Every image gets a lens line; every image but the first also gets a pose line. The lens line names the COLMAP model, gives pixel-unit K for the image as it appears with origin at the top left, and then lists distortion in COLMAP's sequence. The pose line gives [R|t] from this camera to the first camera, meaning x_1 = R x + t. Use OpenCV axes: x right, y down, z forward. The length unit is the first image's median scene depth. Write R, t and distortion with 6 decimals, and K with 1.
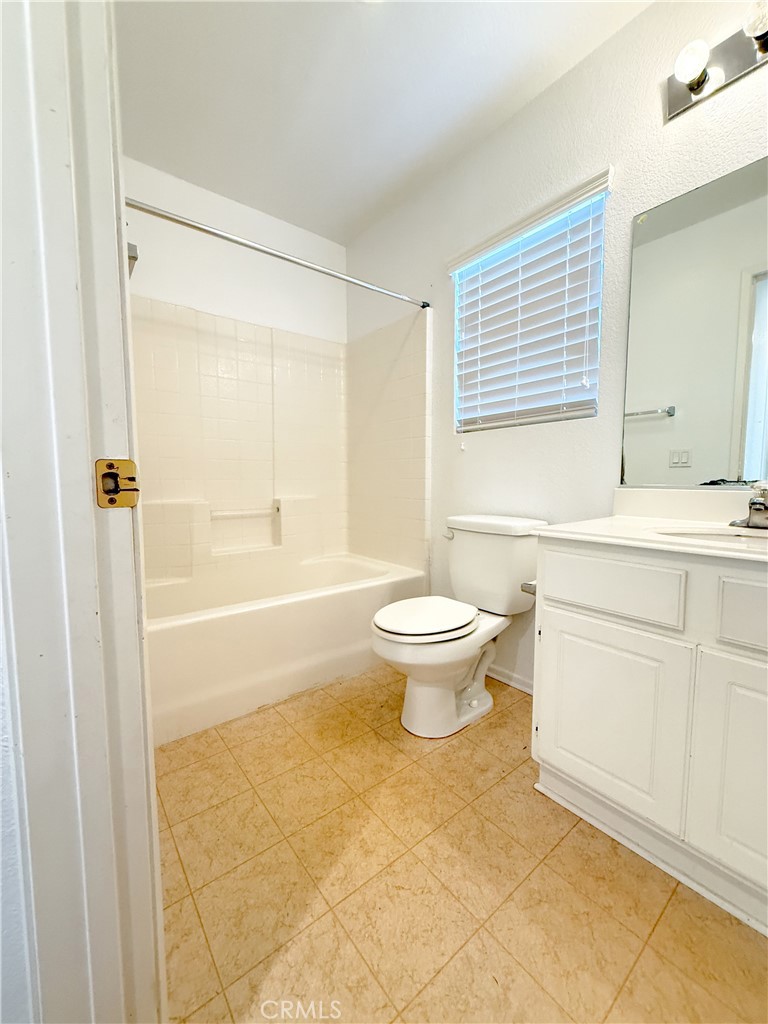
lens RADIAL K [[410.2, 0, 385.2], [0, 410.2, 511.6], [0, 0, 1]] dist [0.000985, 0.000133]
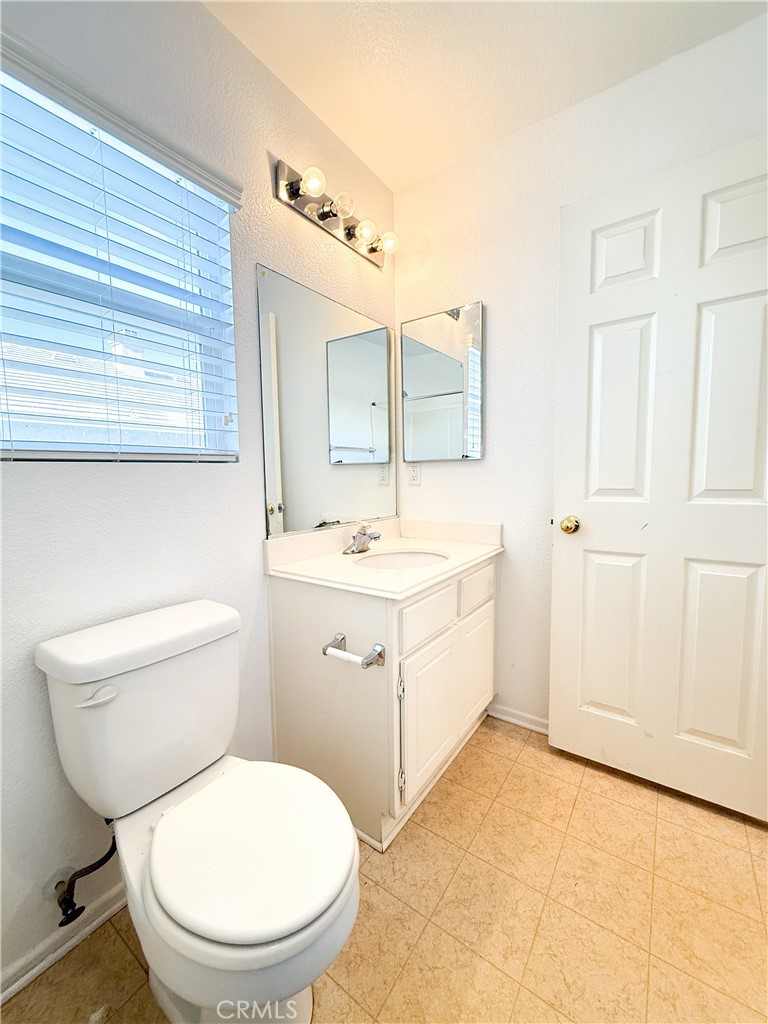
lens RADIAL K [[410.2, 0, 386.8], [0, 410.2, 511.1], [0, 0, 1]] dist [0.000985, 0.000133]
pose [[-0.287581, -0.075705, 0.954760, -0.593332], [0.084326, 0.990998, 0.103978, -0.273168], [-0.954037, 0.110414, -0.278608, 1.356605]]
